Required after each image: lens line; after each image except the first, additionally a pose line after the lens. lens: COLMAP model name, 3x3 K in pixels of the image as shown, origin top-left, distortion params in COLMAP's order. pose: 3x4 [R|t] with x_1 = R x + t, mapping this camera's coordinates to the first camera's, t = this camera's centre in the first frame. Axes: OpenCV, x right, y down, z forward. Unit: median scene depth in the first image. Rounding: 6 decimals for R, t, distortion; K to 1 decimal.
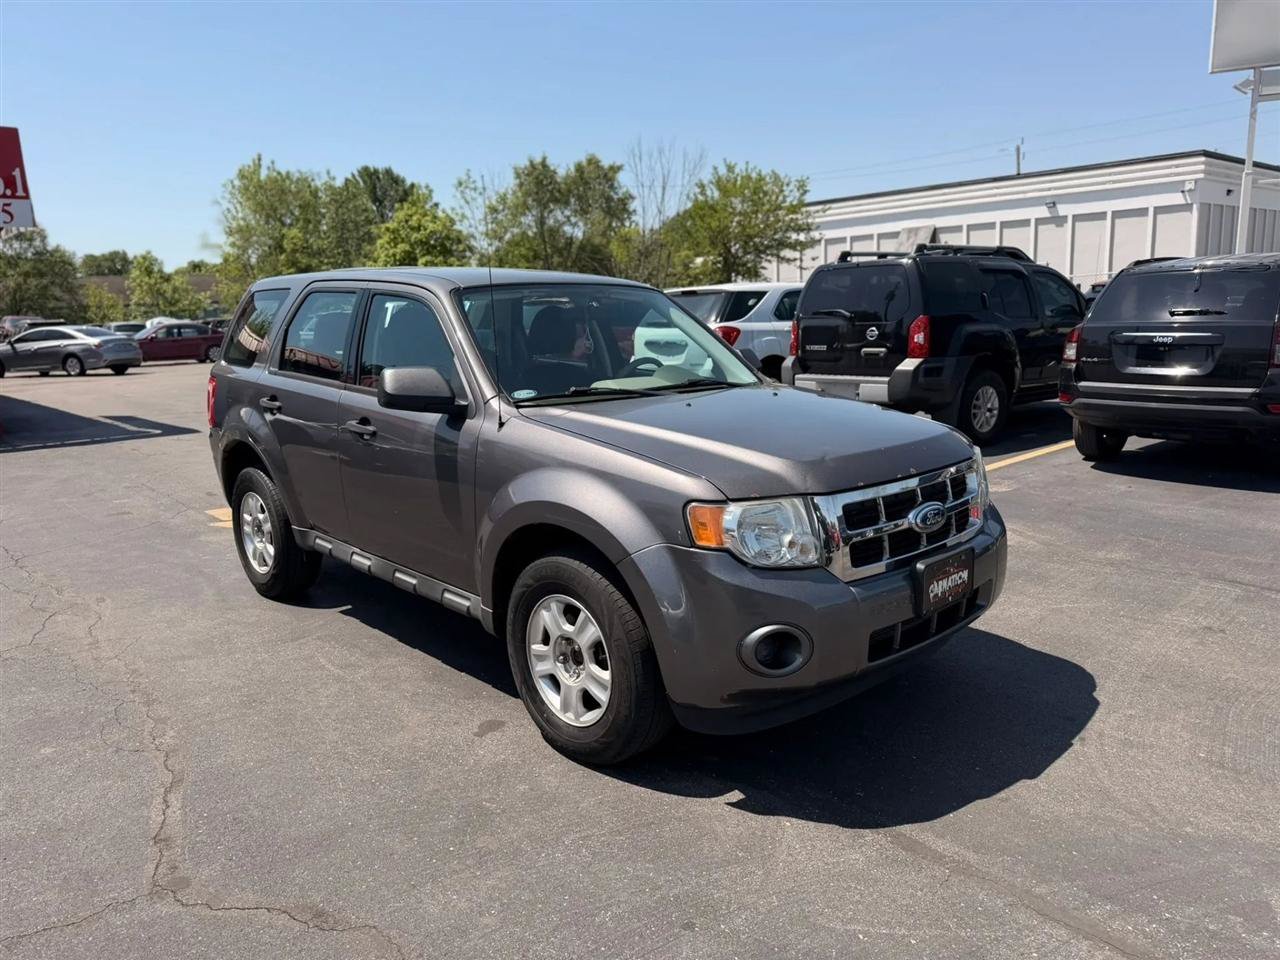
lens RADIAL K [[905.8, 0, 646.0], [0, 905.8, 489.1], [0, 0, 1]] dist [0.033750, -0.046043]
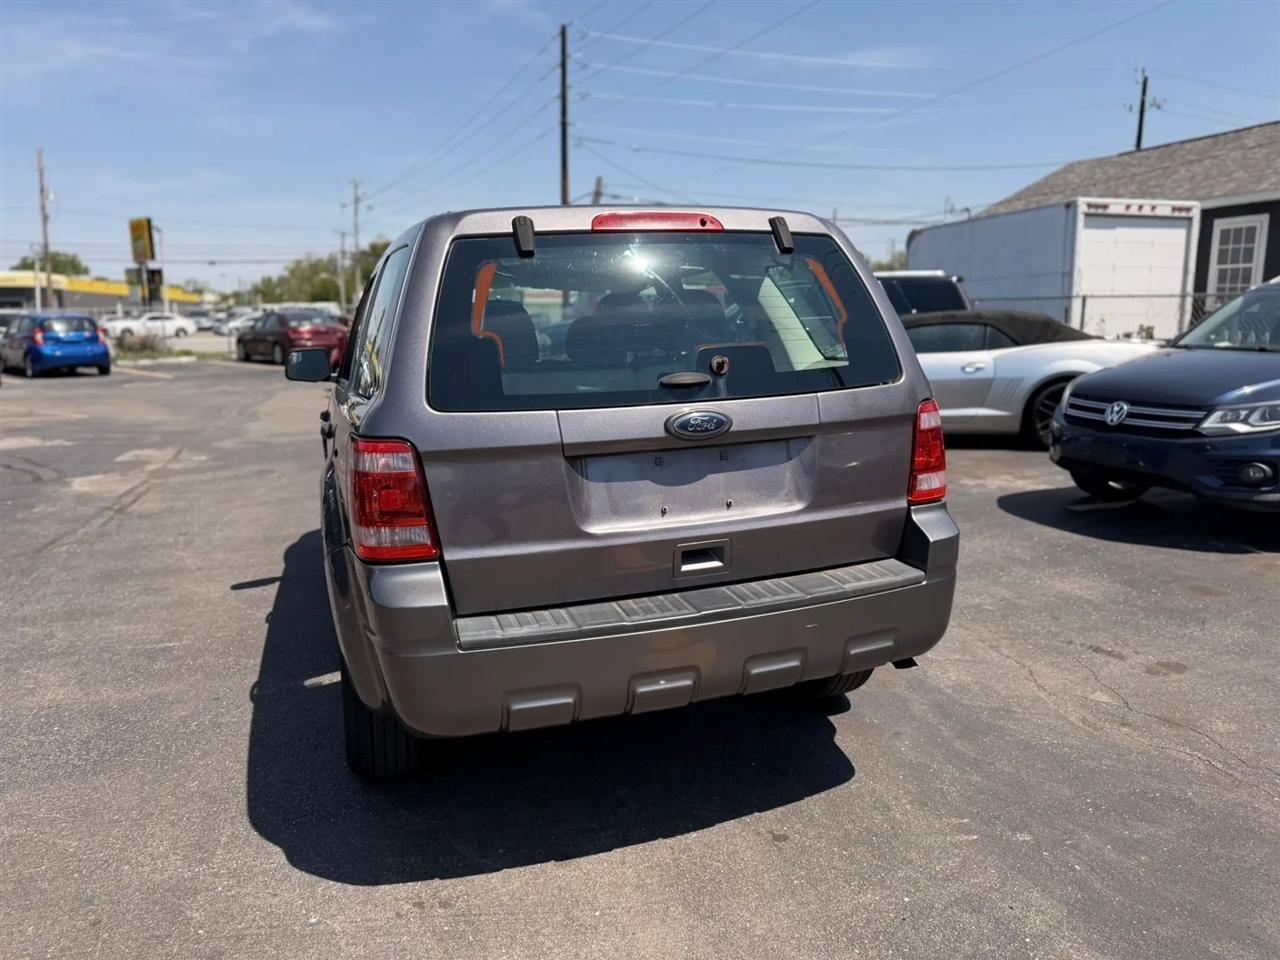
lens RADIAL K [[905.8, 0, 643.5], [0, 905.8, 471.8], [0, 0, 1]] dist [0.033750, -0.046043]
pose [[-0.909428, -0.024793, 0.415122, -0.431198], [0.128261, 0.932836, 0.336700, -0.218475], [-0.395588, 0.359448, -0.845167, 1.192787]]
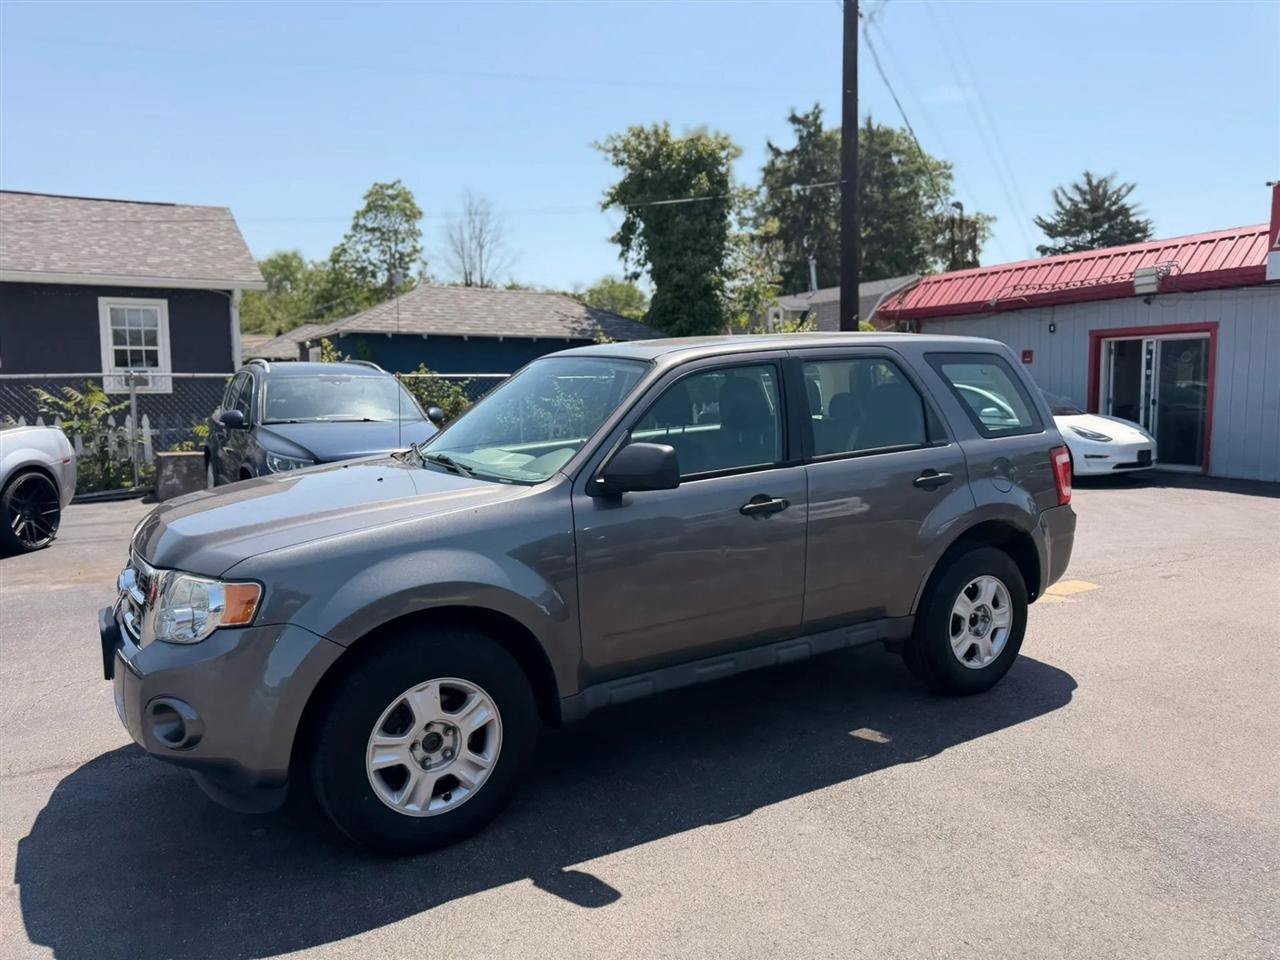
lens RADIAL K [[905.8, 0, 646.3], [0, 905.8, 485.3], [0, 0, 1]] dist [0.033750, -0.046043]
pose [[-0.210063, 0.148831, -0.966293, 0.532990], [-0.186916, 0.964002, 0.189111, -0.177207], [0.959654, 0.220341, -0.174682, 0.777737]]
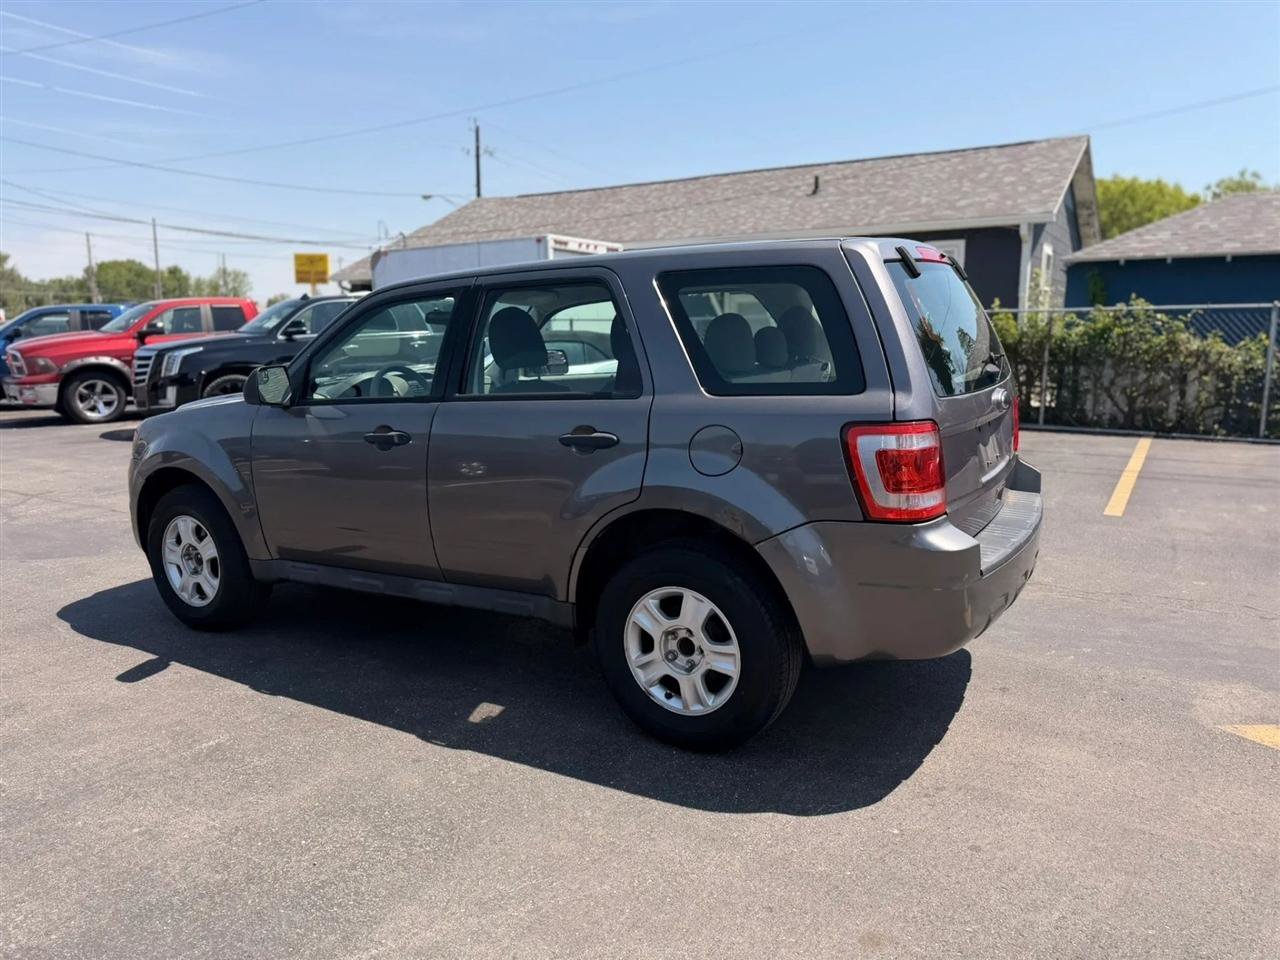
lens RADIAL K [[905.8, 0, 641.7], [0, 905.8, 477.8], [0, 0, 1]] dist [0.033750, -0.046043]
pose [[-0.961983, 0.088677, -0.258313, 0.004212], [-0.012029, 0.931145, 0.364452, -0.253856], [0.272845, 0.353703, -0.894678, 1.286167]]
